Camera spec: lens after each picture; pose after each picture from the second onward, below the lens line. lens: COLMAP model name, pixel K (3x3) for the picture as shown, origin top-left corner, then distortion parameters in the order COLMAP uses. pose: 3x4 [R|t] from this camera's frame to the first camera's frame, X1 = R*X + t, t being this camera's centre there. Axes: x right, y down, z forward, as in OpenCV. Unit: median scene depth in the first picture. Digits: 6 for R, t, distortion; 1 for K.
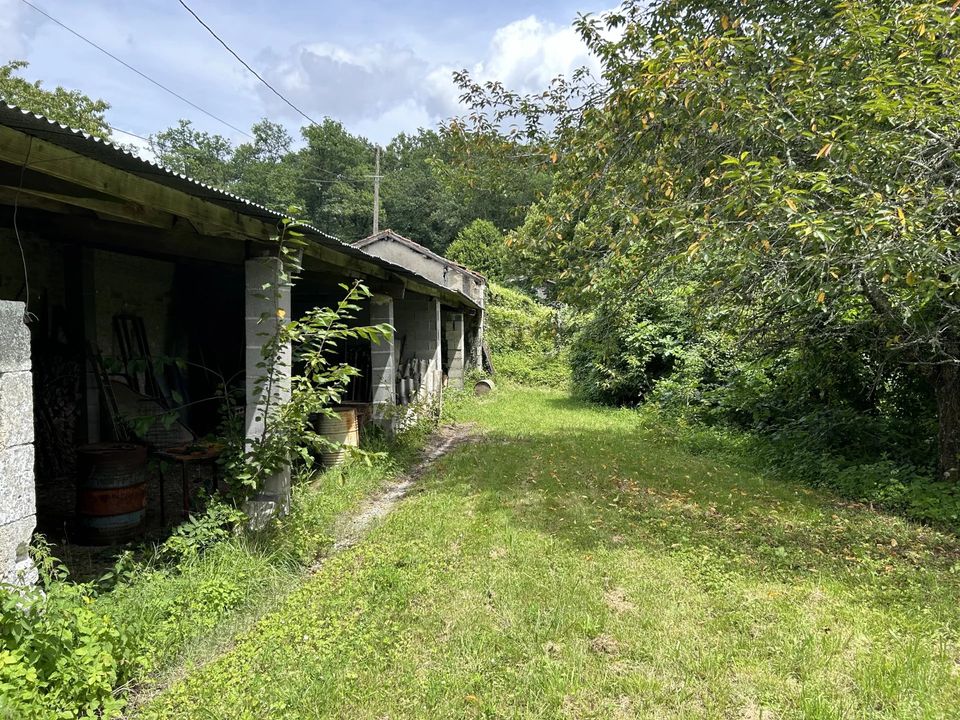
lens RADIAL K [[809.0, 0, 480.0], [0, 809.0, 360.0], [0, 0, 1]] dist [-0.015425, -0.015139]
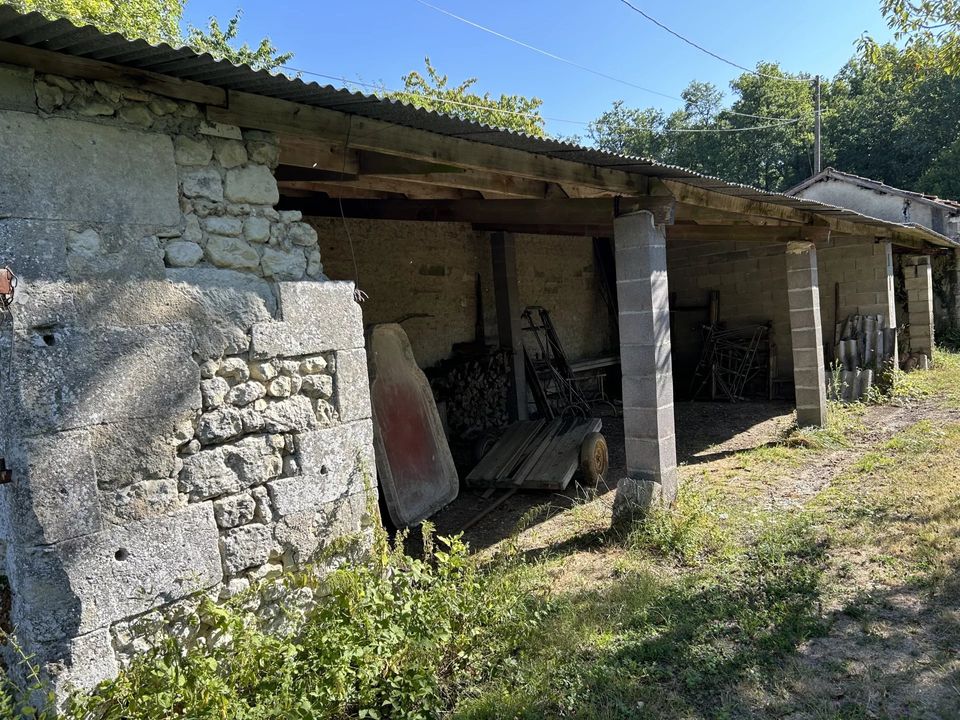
lens RADIAL K [[732.0, 0, 480.0], [0, 732.0, 360.0], [0, 0, 1]] dist [0.047252, -0.007008]
pose [[0.812071, -0.029355, -0.582820, 0.052181], [0.051812, 0.998417, 0.021906, 0.008491], [0.581255, -0.047986, 0.812306, 0.167612]]
